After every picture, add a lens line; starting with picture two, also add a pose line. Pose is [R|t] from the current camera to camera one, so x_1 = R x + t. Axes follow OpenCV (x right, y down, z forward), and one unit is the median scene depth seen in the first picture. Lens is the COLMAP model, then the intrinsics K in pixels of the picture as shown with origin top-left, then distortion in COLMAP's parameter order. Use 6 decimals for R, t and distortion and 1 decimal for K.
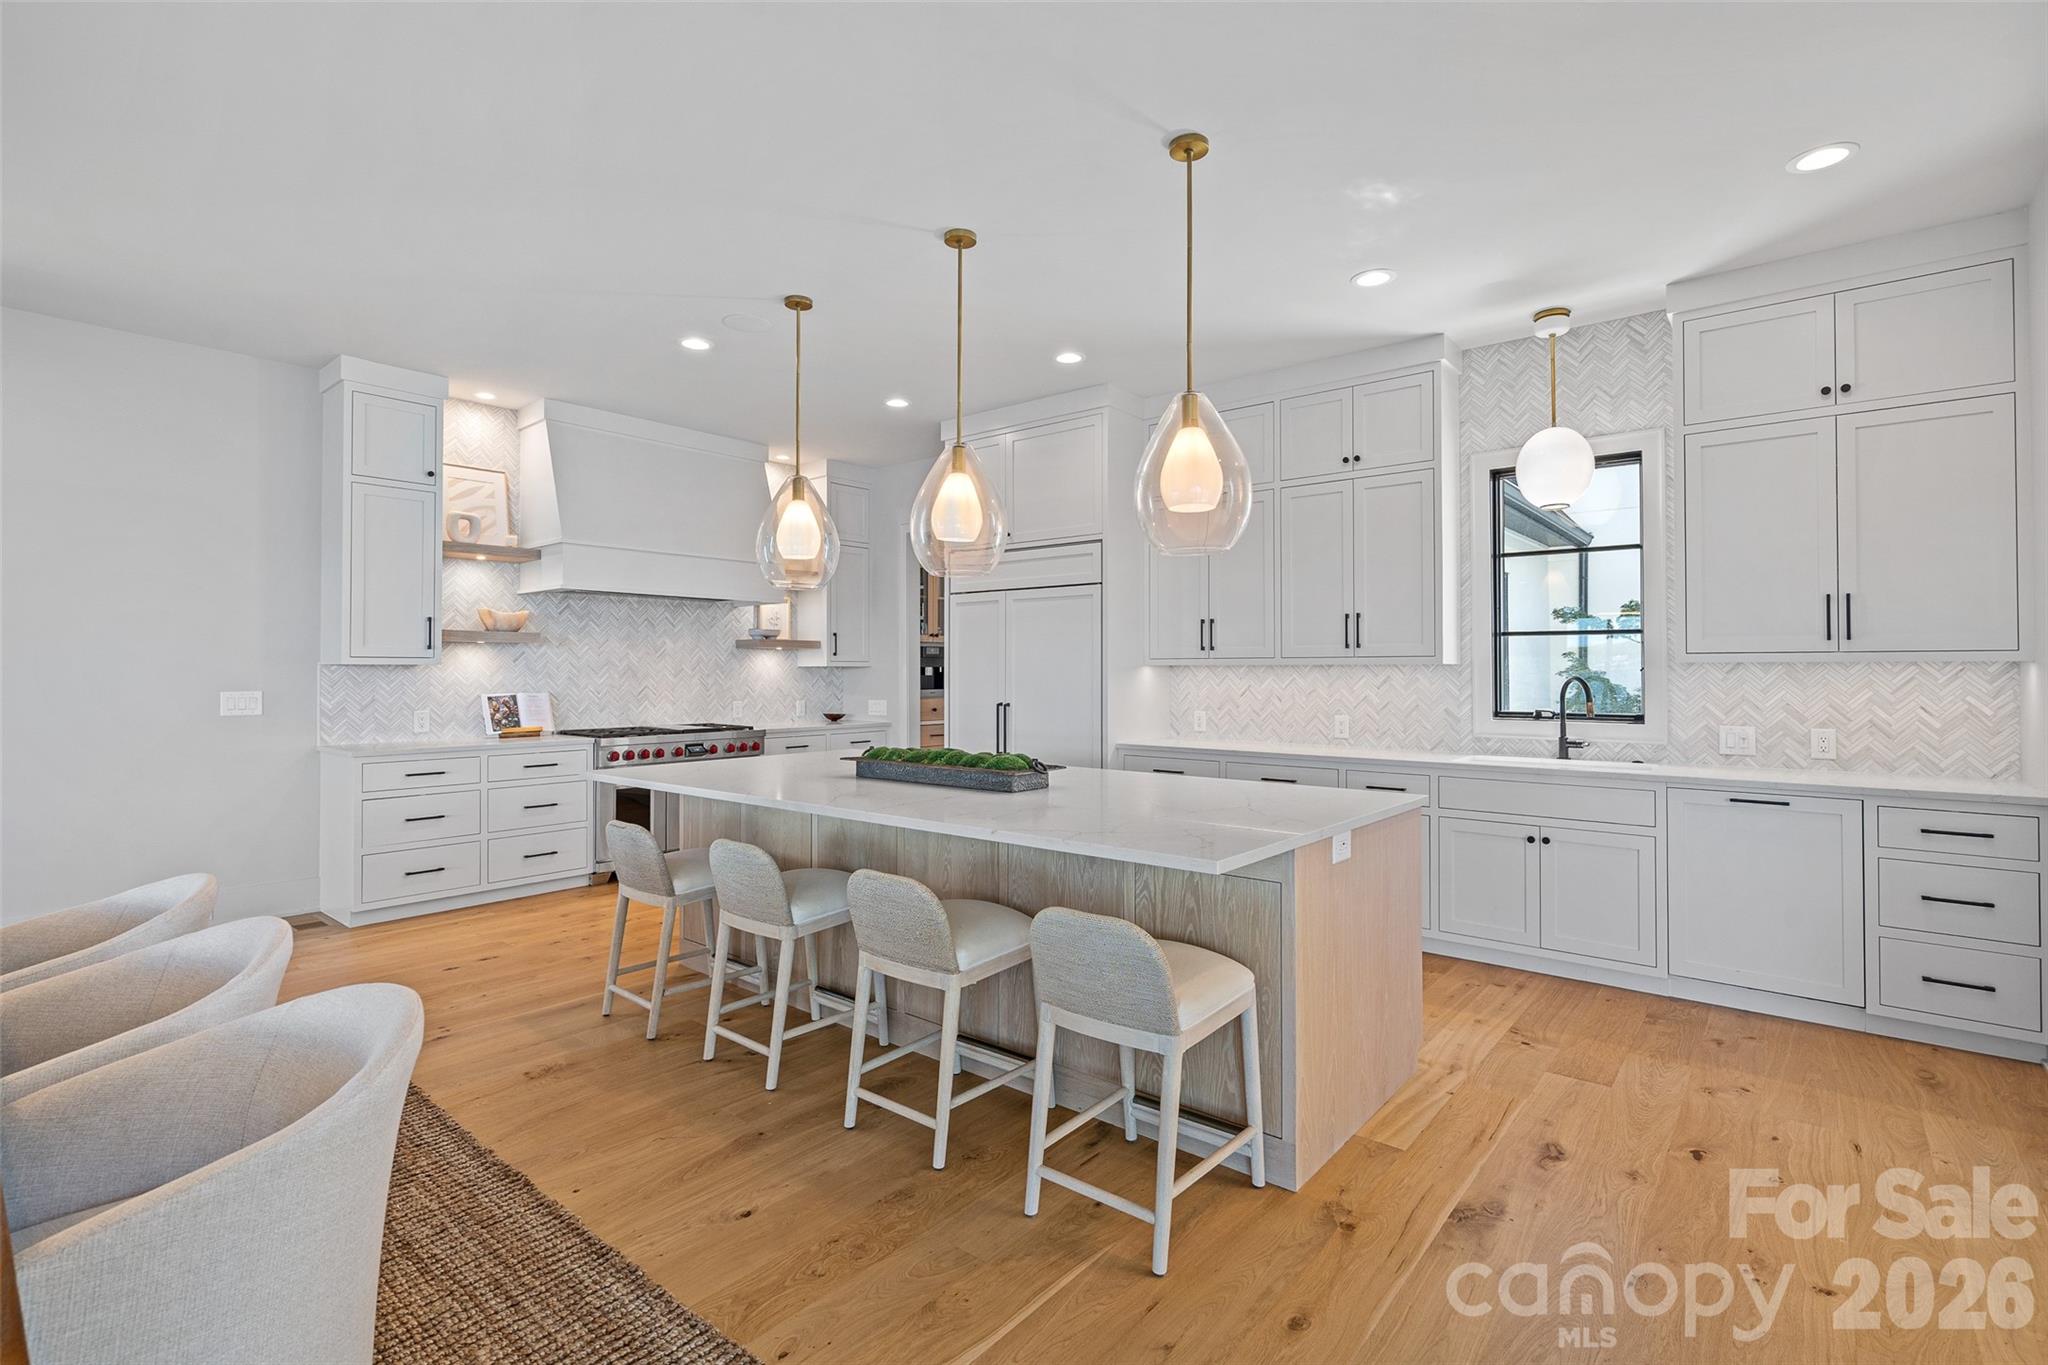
lens RADIAL K [[950.4, 0, 1022.4], [0, 950.4, 666.9], [0, 0, 1]] dist [-0.002565, -0.000018]
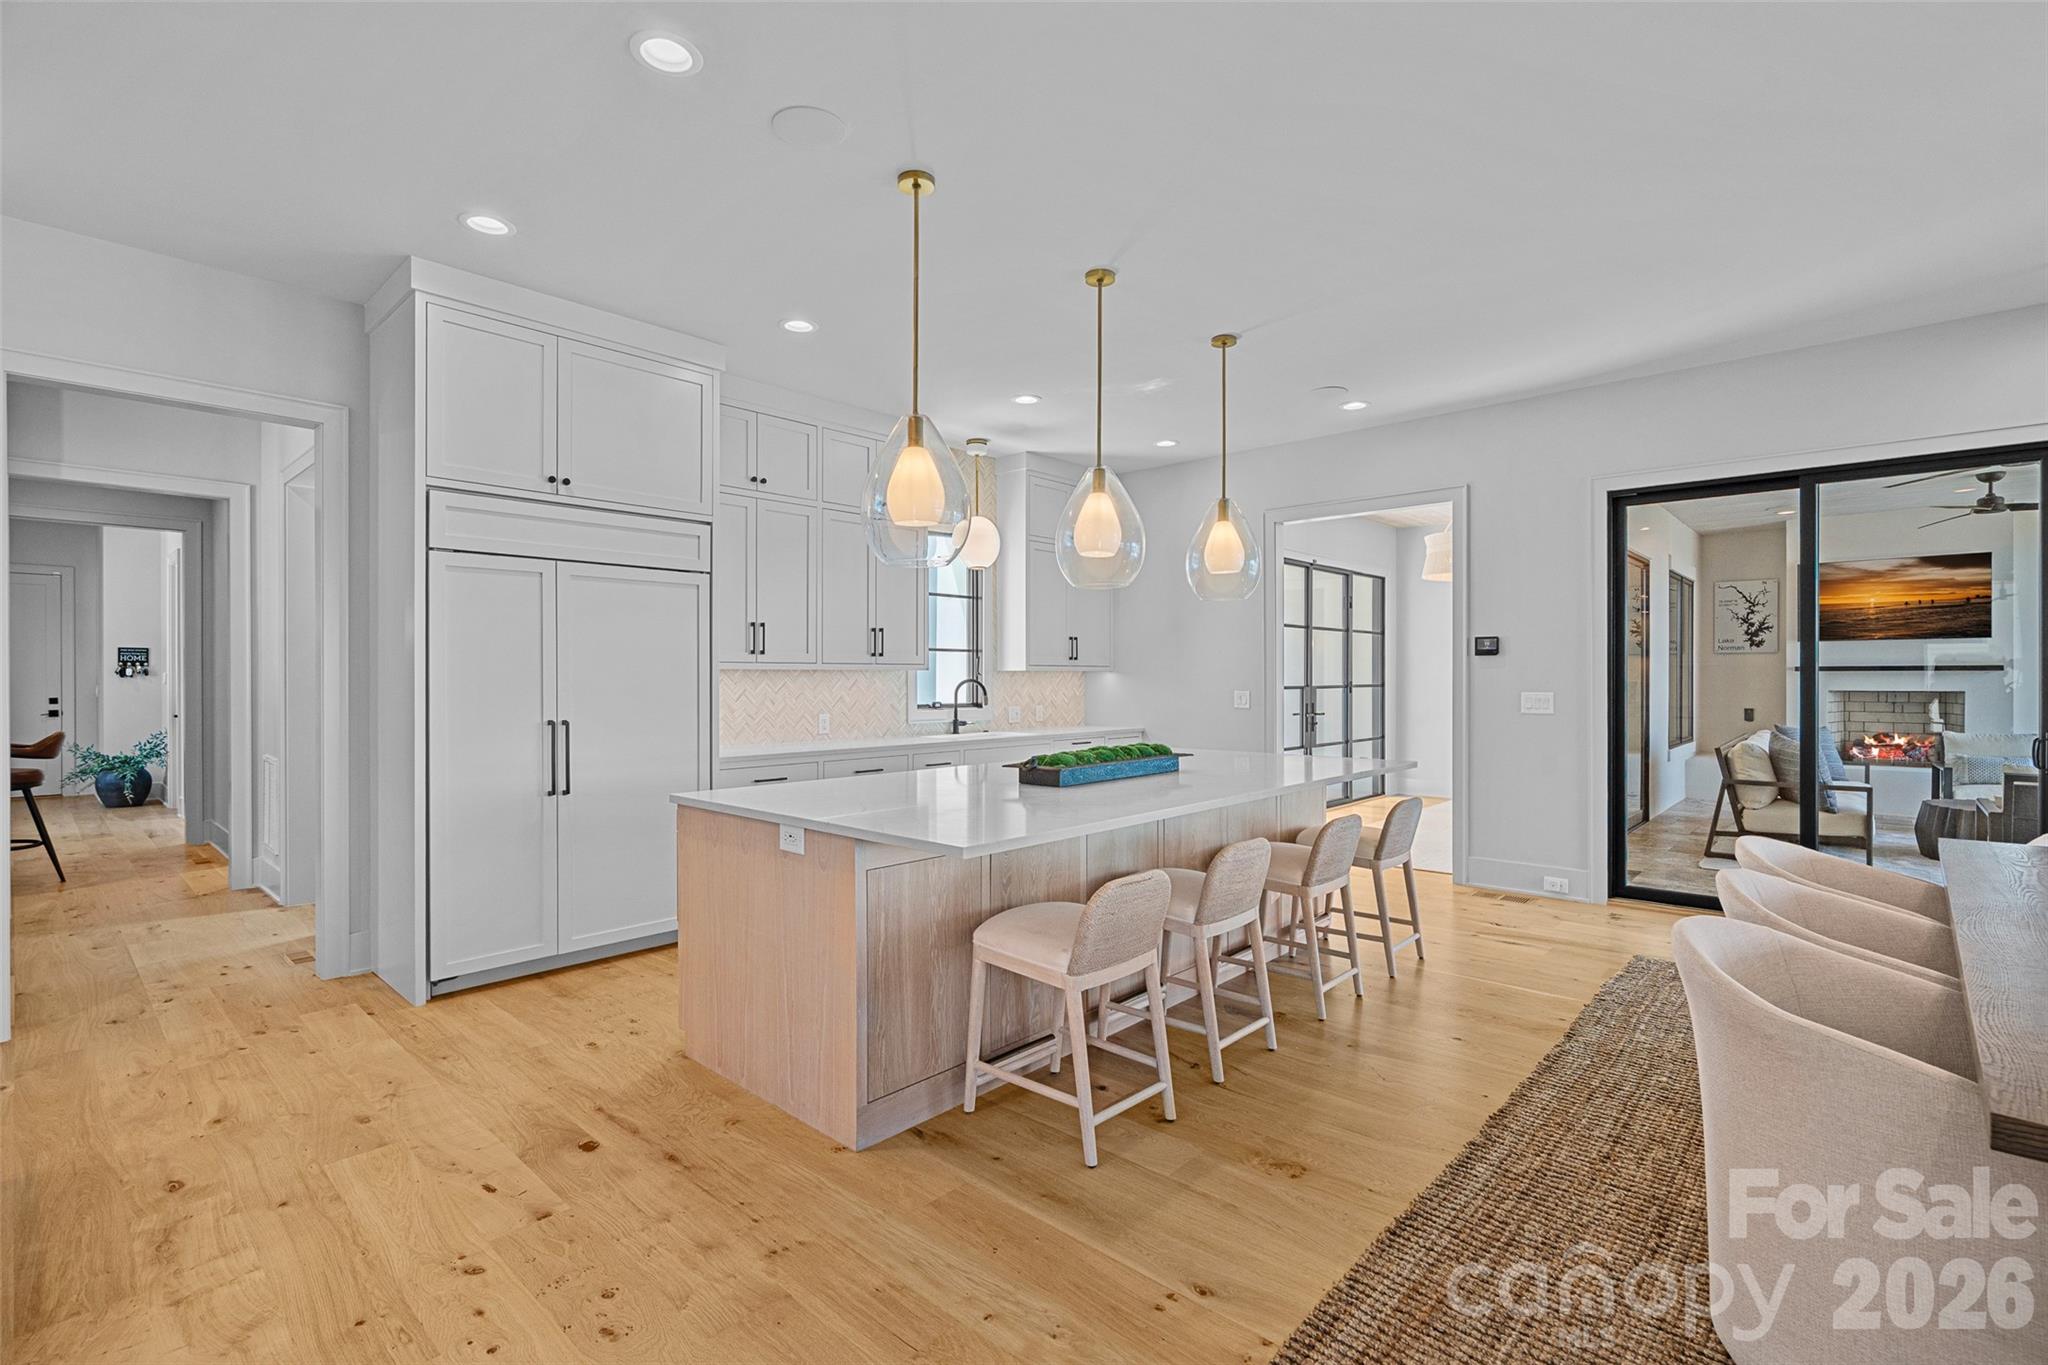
lens RADIAL K [[949.9, 0, 1025.7], [0, 949.9, 674.6], [0, 0, 1]] dist [-0.000190, 0.000139]
pose [[0.039811, 0.000485, 0.999207, -0.722644], [-0.004114, 0.999991, -0.000321, 0.002638], [-0.999199, -0.004098, 0.039813, 0.647945]]
